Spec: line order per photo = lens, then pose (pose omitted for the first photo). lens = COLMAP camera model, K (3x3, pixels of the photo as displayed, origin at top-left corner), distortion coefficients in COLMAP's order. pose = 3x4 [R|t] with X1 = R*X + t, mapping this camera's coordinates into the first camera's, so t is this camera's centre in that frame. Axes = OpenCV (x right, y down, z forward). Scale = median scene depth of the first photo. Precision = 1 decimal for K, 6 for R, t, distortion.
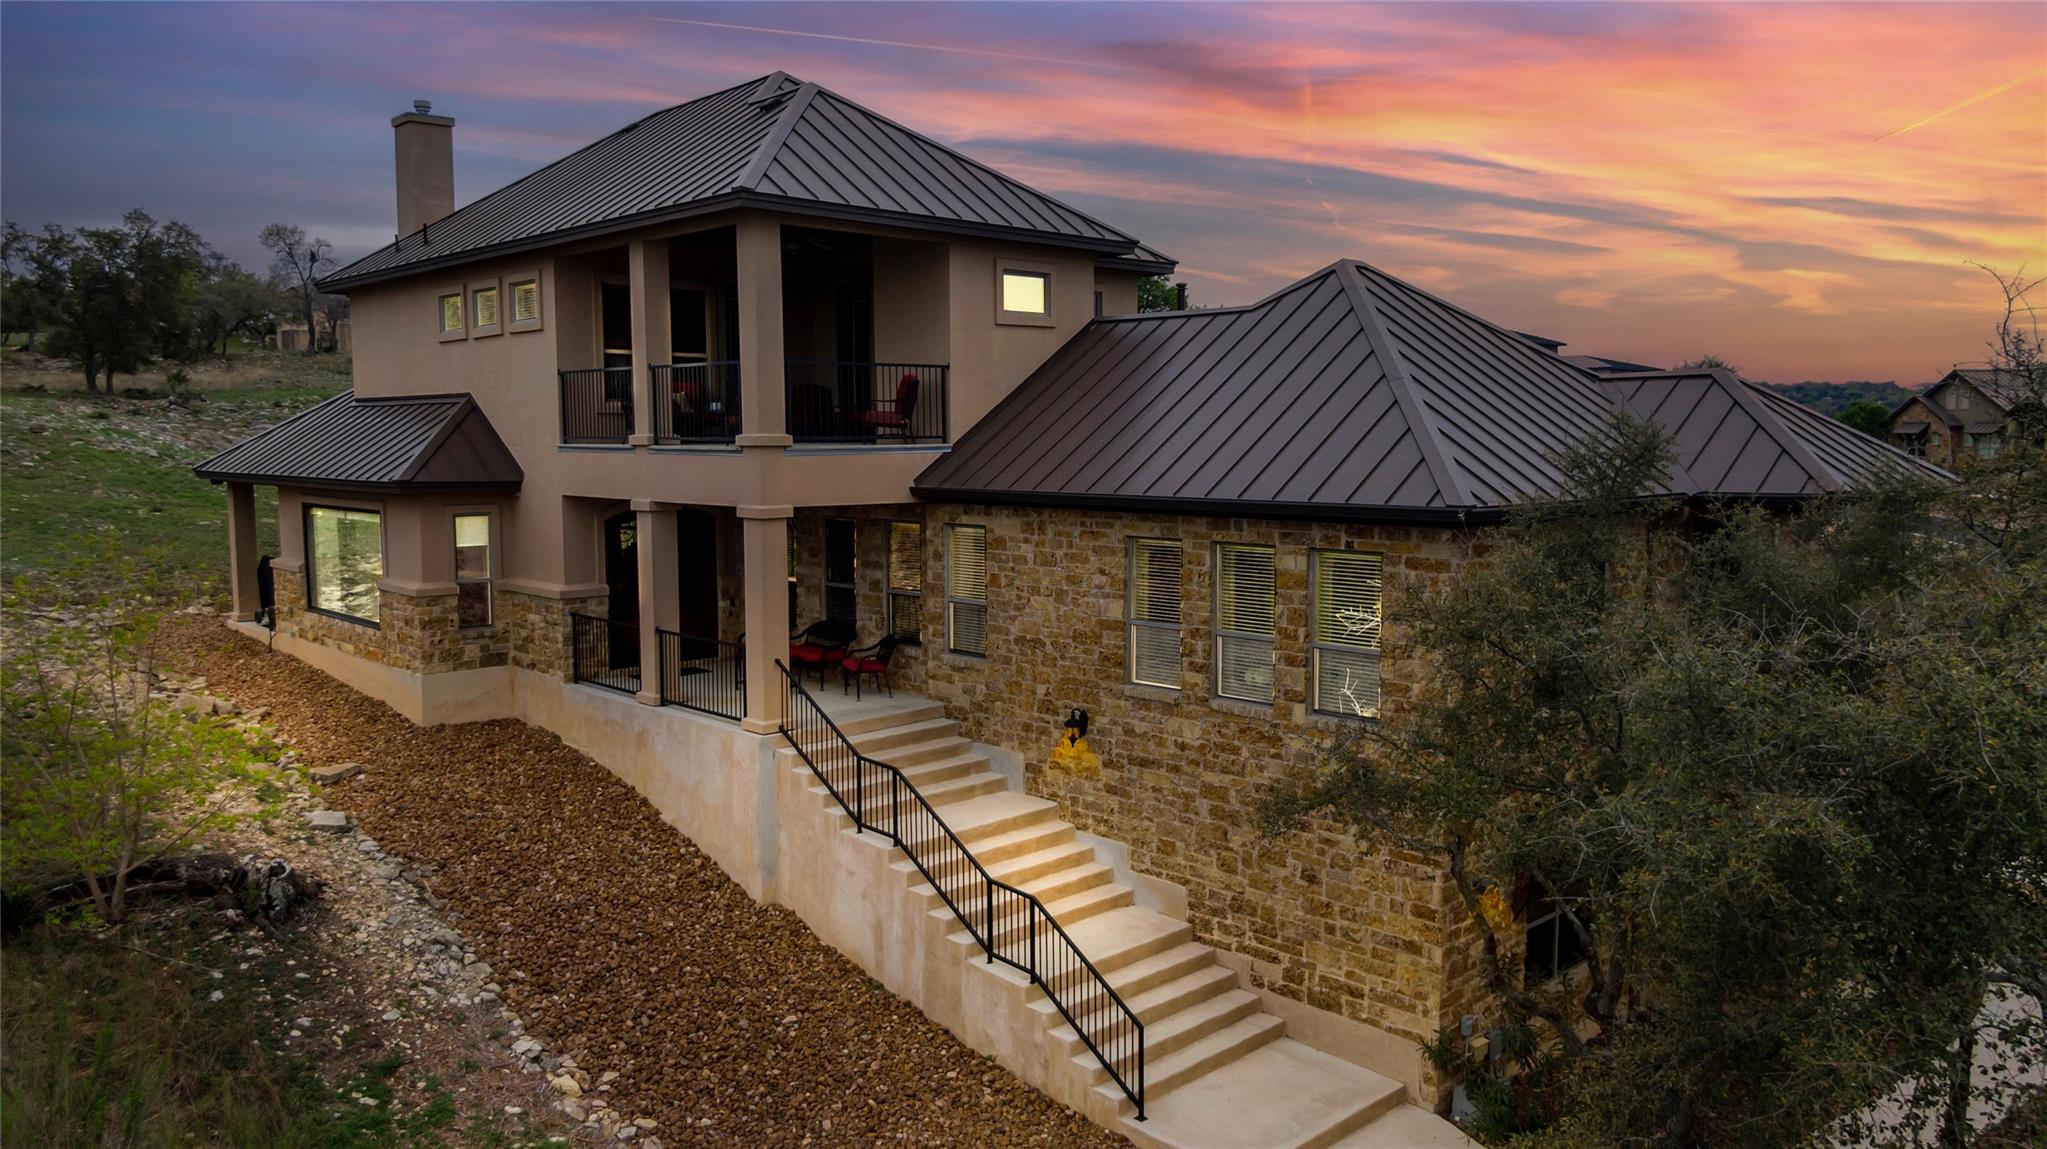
lens RADIAL K [[1472.0, 0, 1023.5], [0, 1472.0, 574.5], [0, 0, 1]] dist [0.002969, -0.000249]
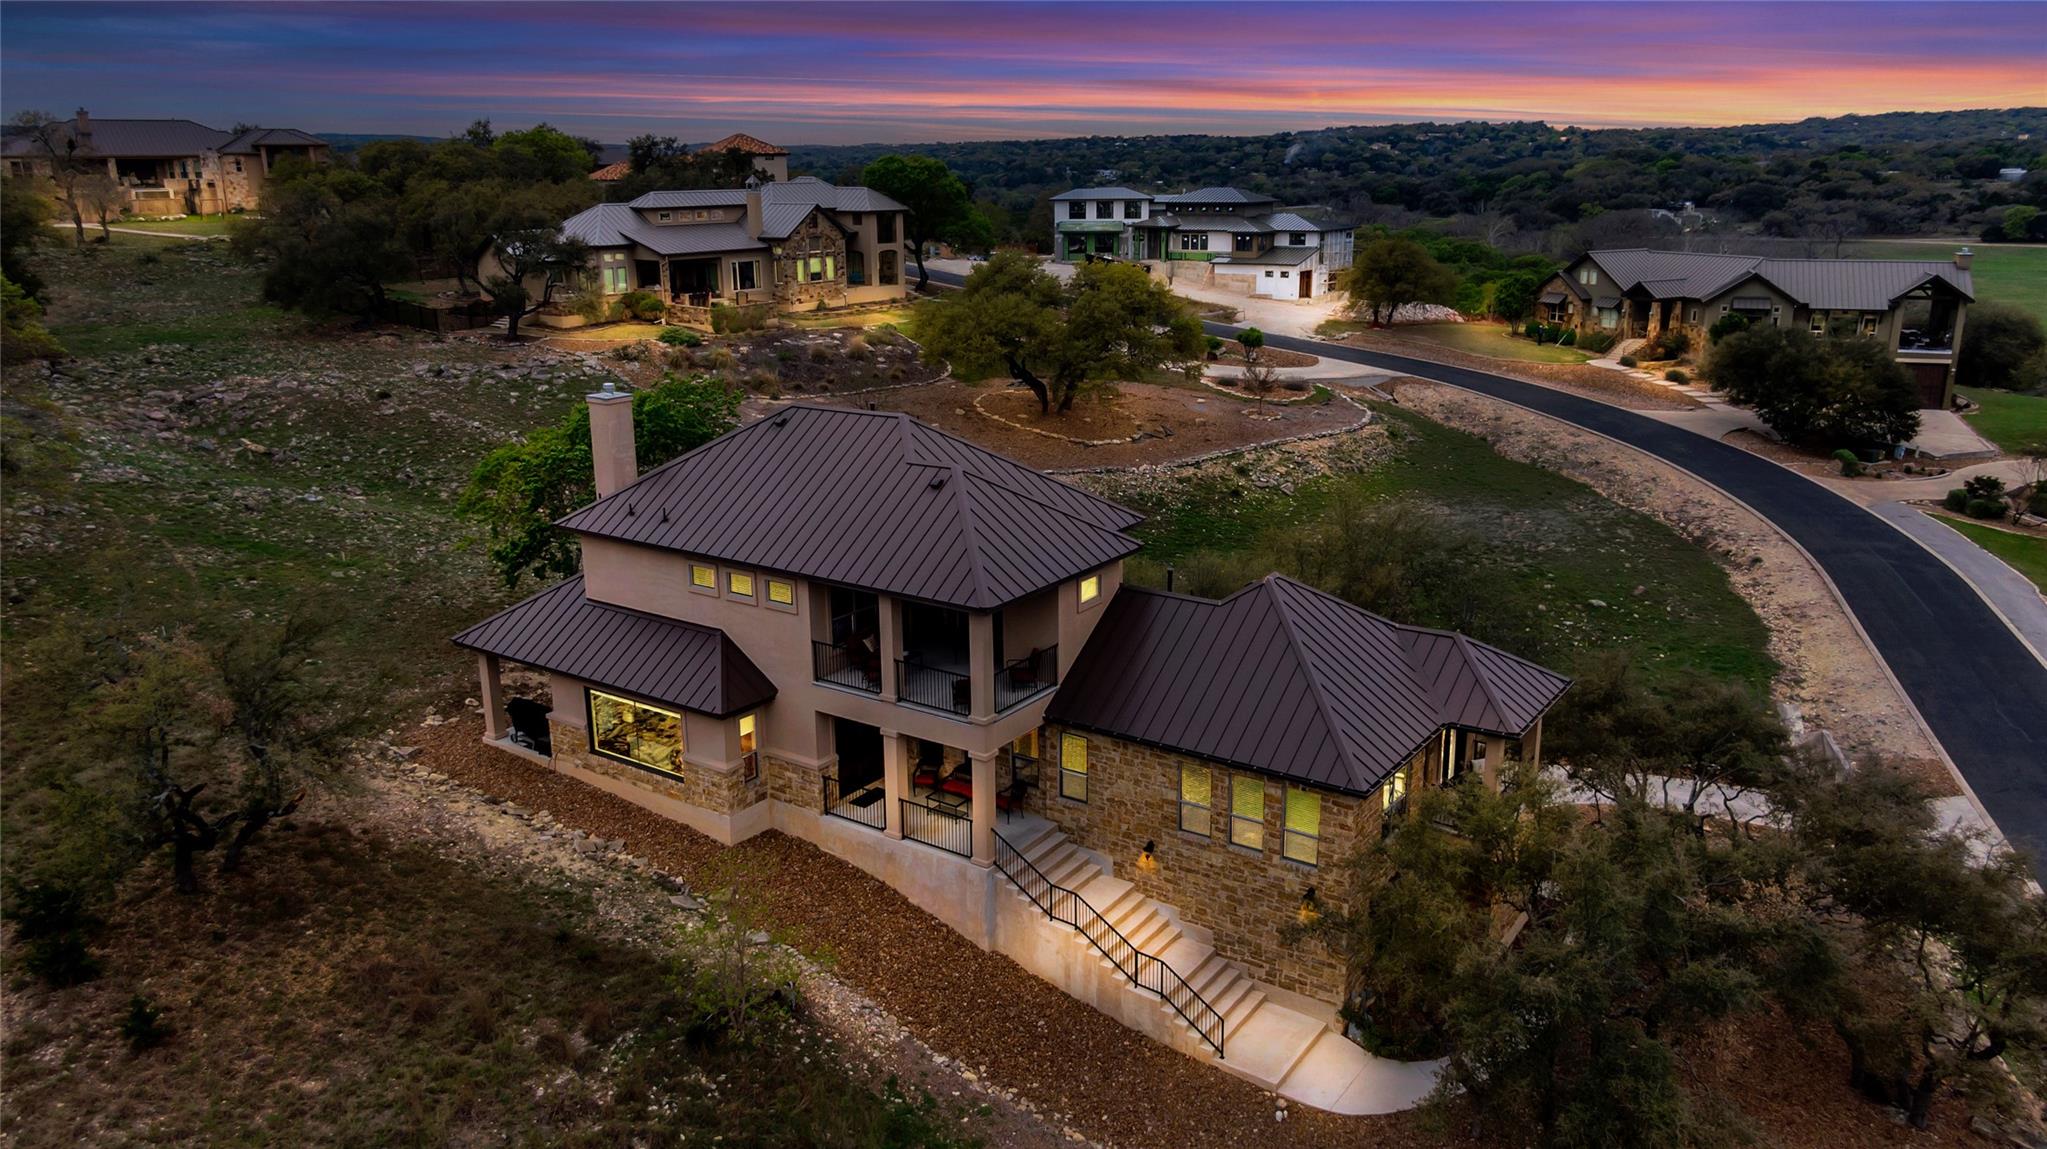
lens RADIAL K [[1472.0, 0, 1023.5], [0, 1472.0, 574.5], [0, 0, 1]] dist [0.002969, -0.000249]
pose [[0.978980, -0.061108, 0.194585, -0.484533], [0.026300, 0.983918, 0.176675, -0.604766], [-0.202252, -0.167844, 0.964843, -0.779634]]
